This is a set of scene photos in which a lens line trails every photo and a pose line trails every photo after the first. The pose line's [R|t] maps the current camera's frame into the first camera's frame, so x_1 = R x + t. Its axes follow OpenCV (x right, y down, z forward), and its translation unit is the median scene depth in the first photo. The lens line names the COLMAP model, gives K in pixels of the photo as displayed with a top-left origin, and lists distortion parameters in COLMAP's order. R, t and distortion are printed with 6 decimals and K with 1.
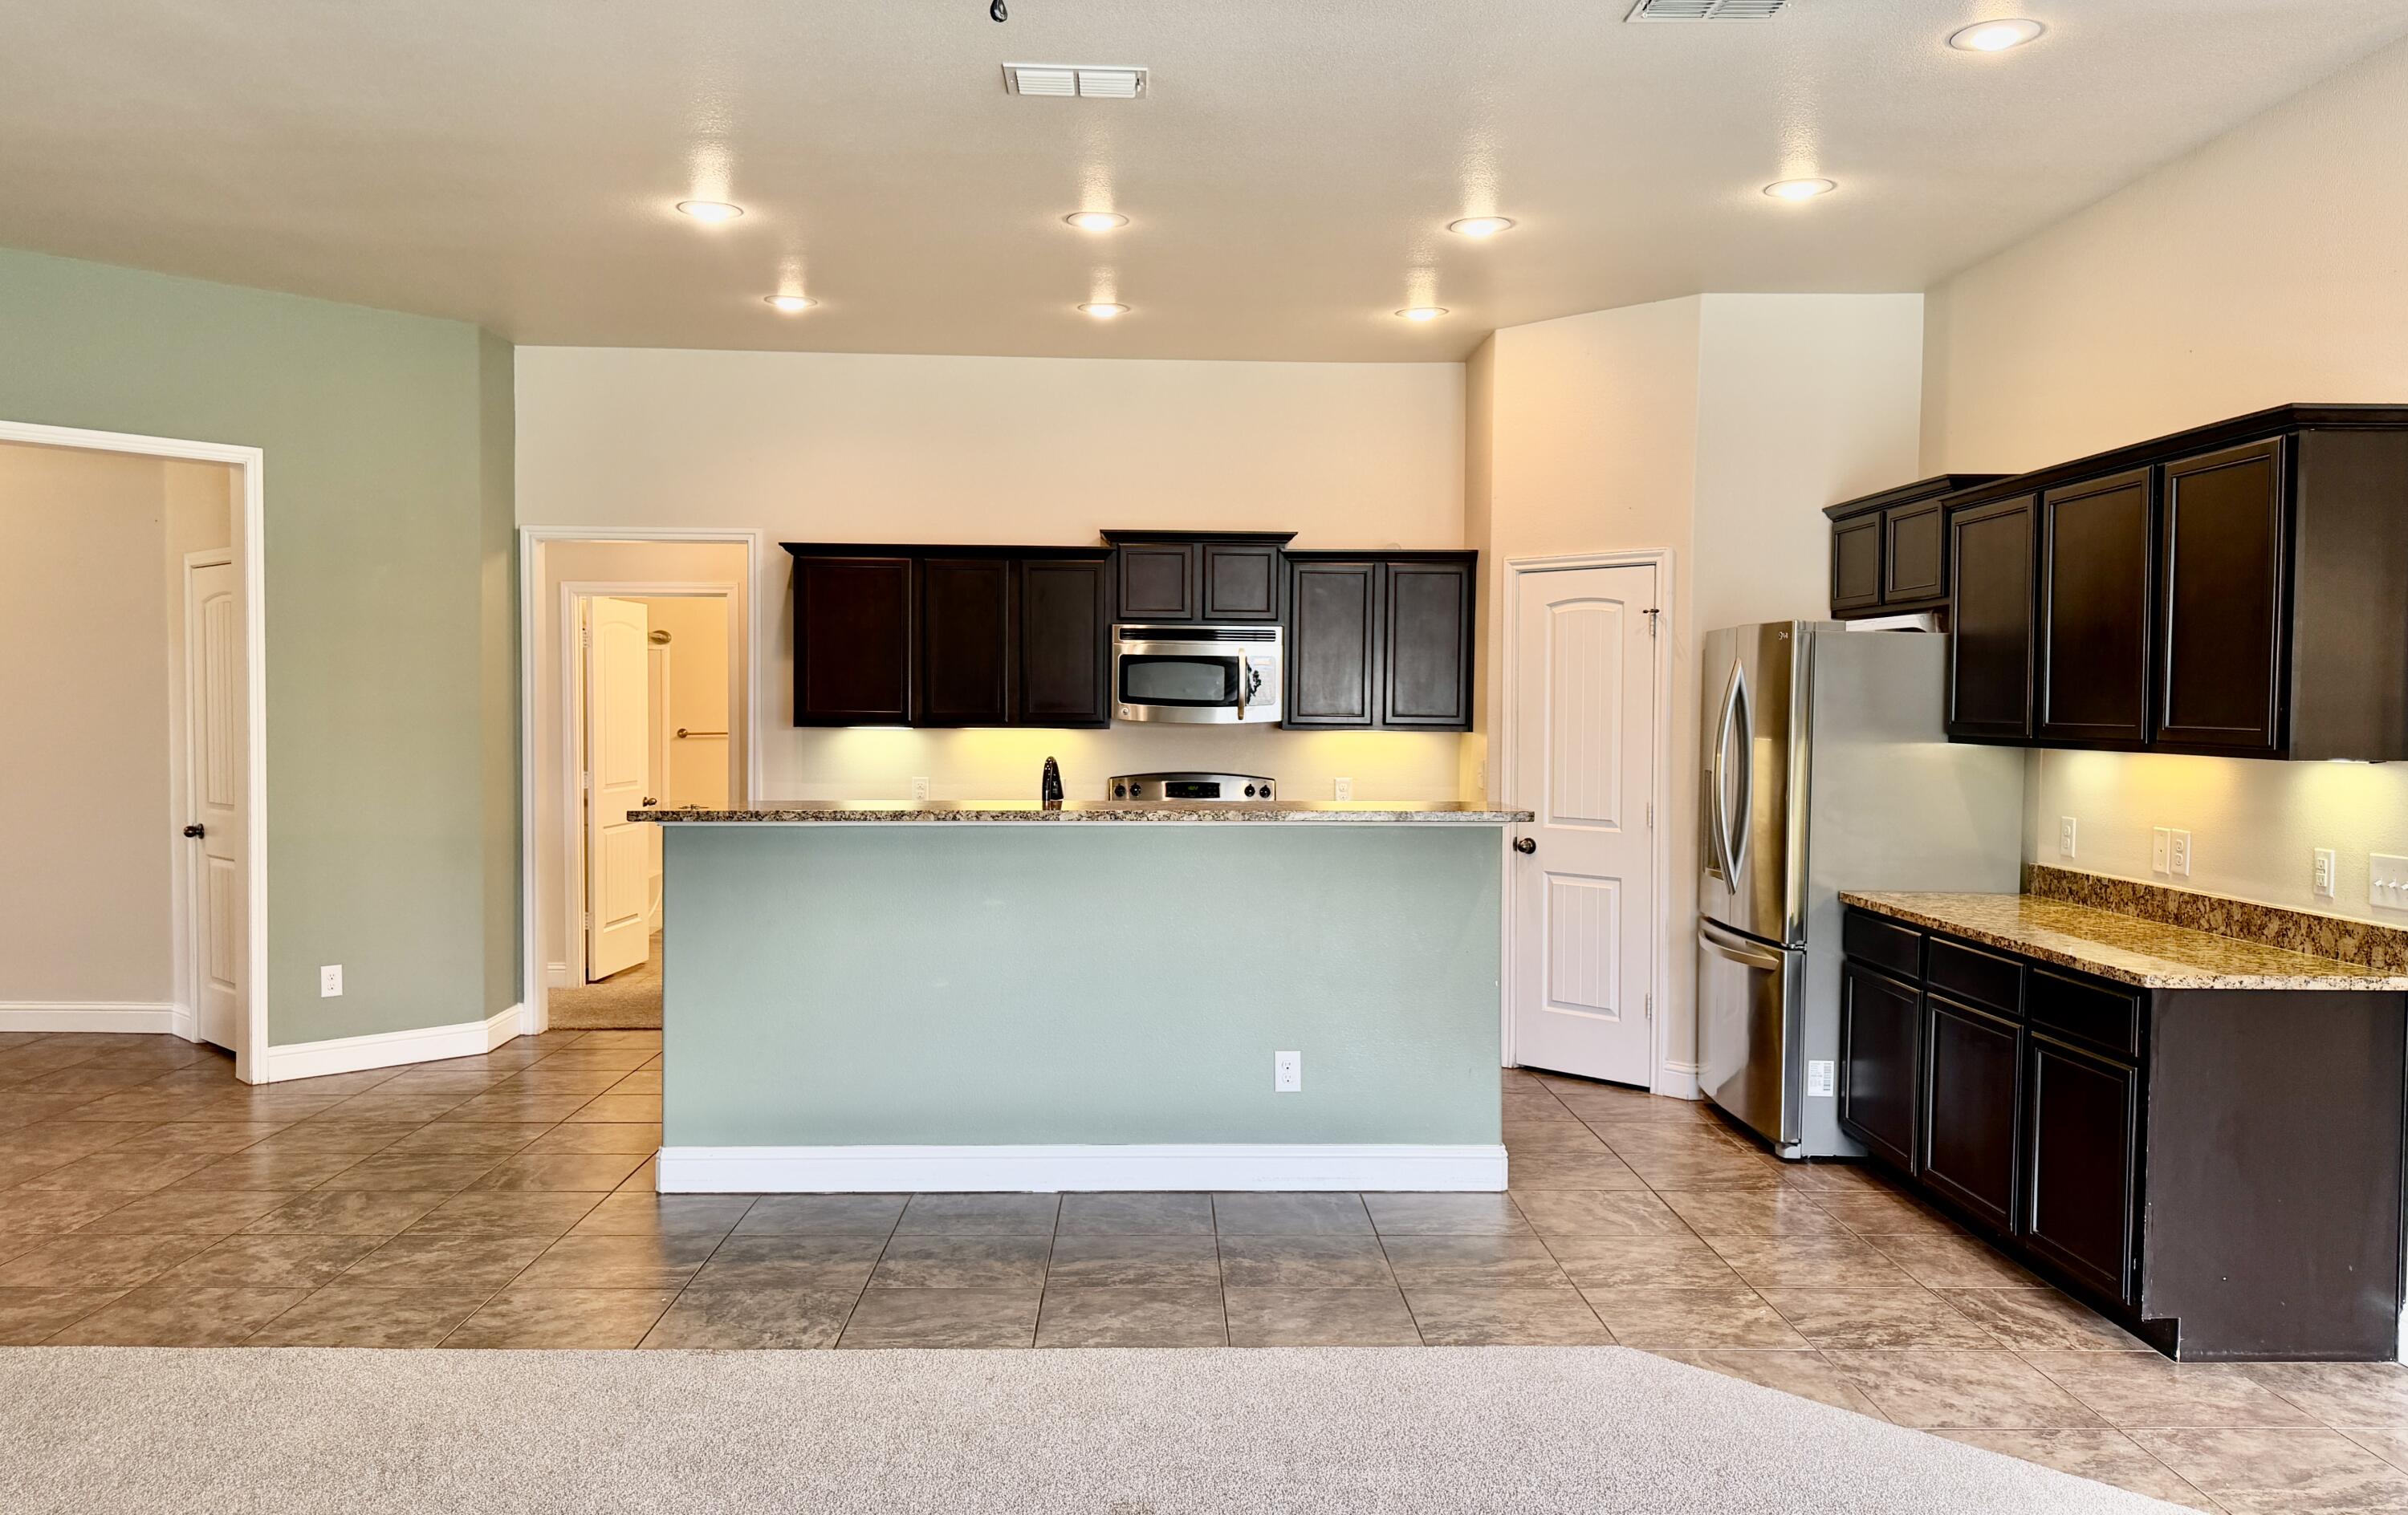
lens RADIAL K [[2142.8, 0, 1201.7], [0, 2142.8, 771.7], [0, 0, 1]] dist [0.005007, -0.511472]
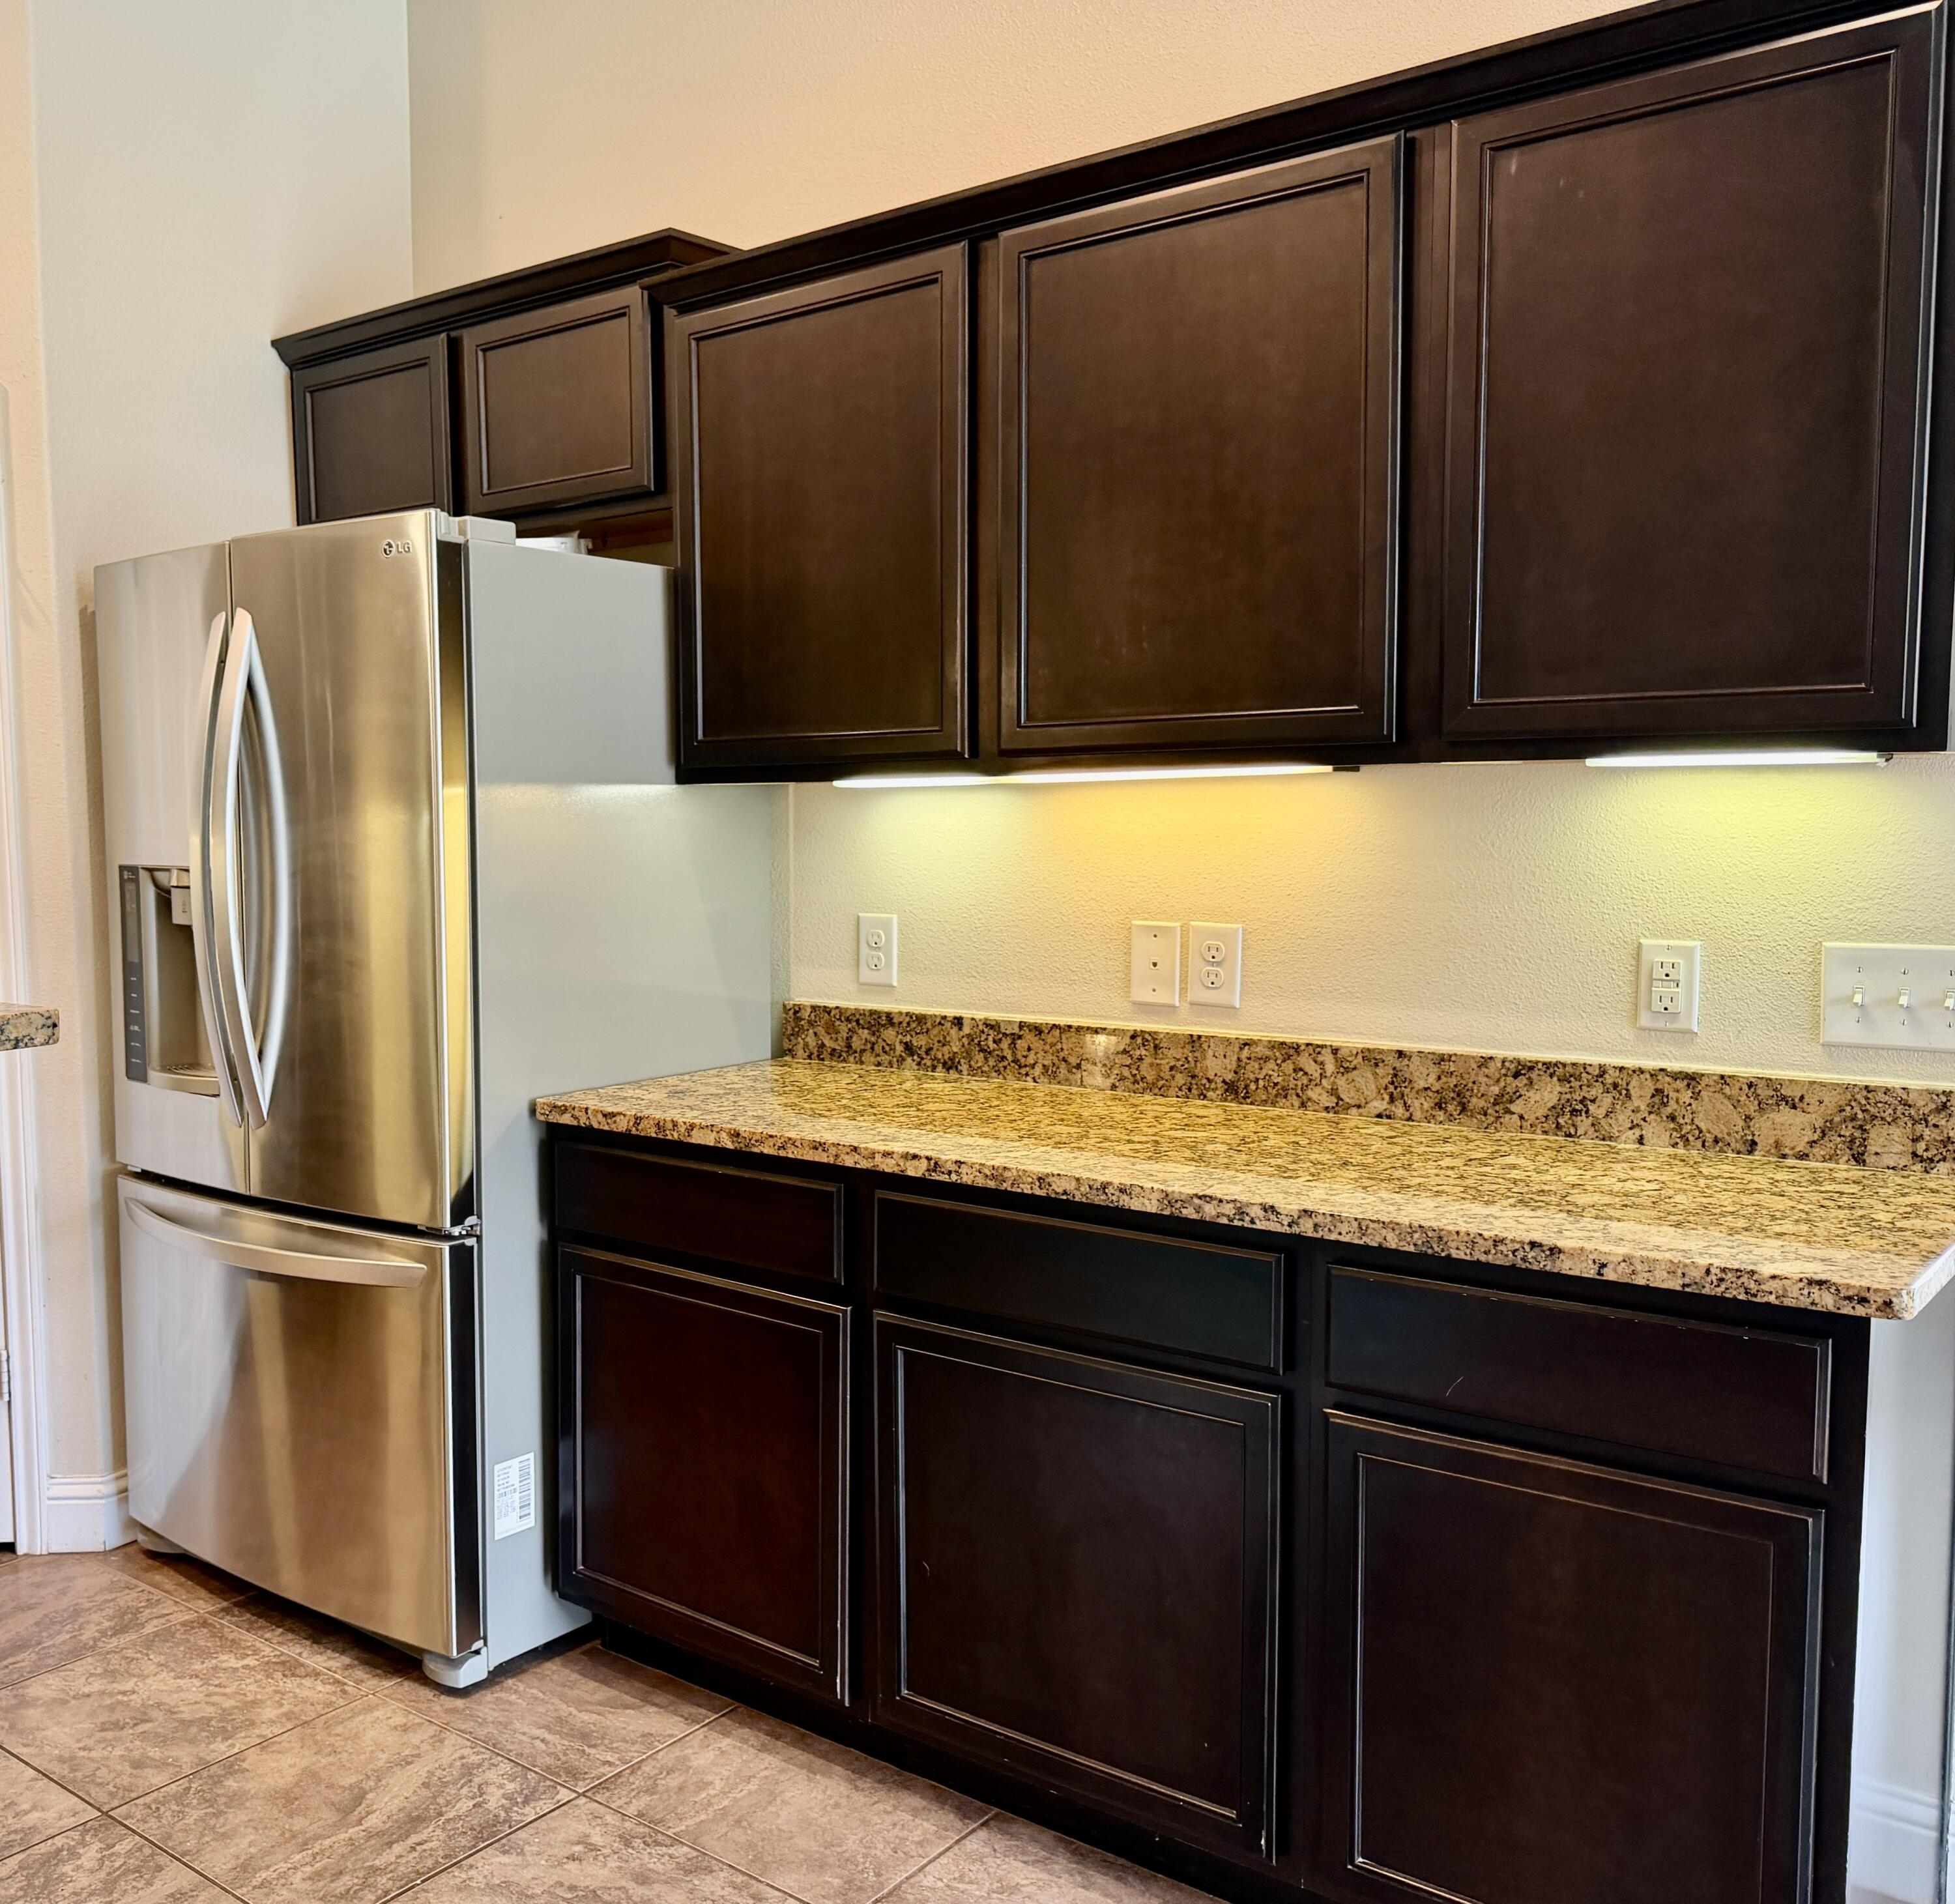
lens RADIAL K [[2045.1, 0, 970.9], [0, 2045.1, 988.3], [0, 0, 1]] dist [0.020280, -0.000180]
pose [[0.678925, -0.083243, 0.729473, 0.038795], [0.043121, 0.996358, 0.073565, 0.002893], [-0.732940, -0.018490, 0.680042, 0.639826]]
